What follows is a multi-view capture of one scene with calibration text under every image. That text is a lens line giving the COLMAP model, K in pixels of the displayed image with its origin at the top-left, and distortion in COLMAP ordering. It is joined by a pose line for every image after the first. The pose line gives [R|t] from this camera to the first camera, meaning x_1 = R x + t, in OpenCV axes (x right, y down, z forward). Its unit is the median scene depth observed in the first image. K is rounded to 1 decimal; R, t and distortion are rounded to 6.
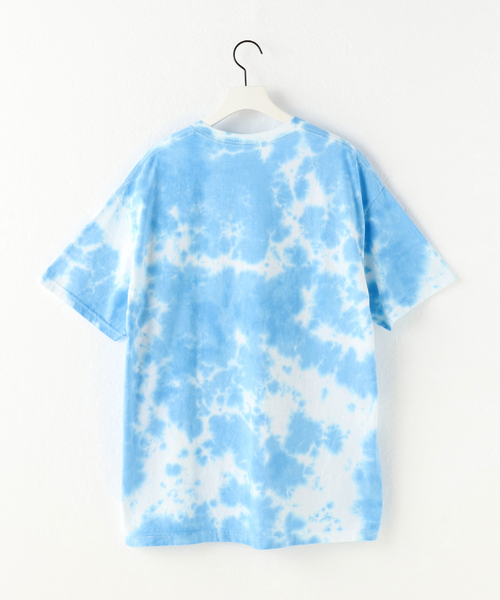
lens RADIAL K [[1387.7, 0, 245.0], [0, 1387.7, 299.7], [0, 0, 1]] dist [0.056705, 0.000000]
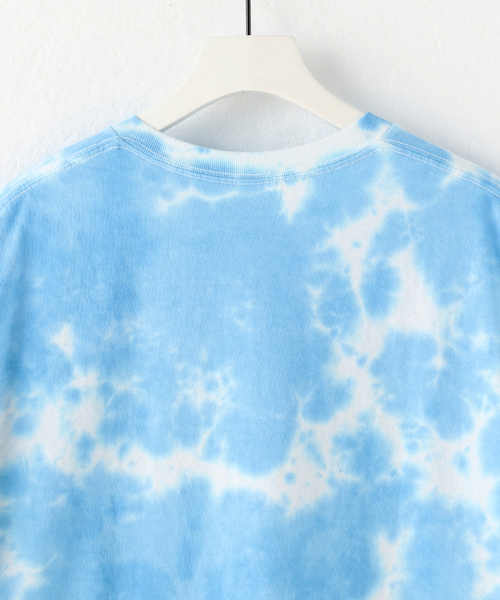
lens RADIAL K [[2639.8, 0, 251.5], [0, 2639.8, 299.8], [0, 0, 1]] dist [0.141901, 0.000000]
pose [[0.999708, 0.024139, 0.000988, 0.002574], [-0.024041, 0.998028, -0.057984, -0.031328], [-0.002386, 0.057944, 0.998317, 0.230328]]
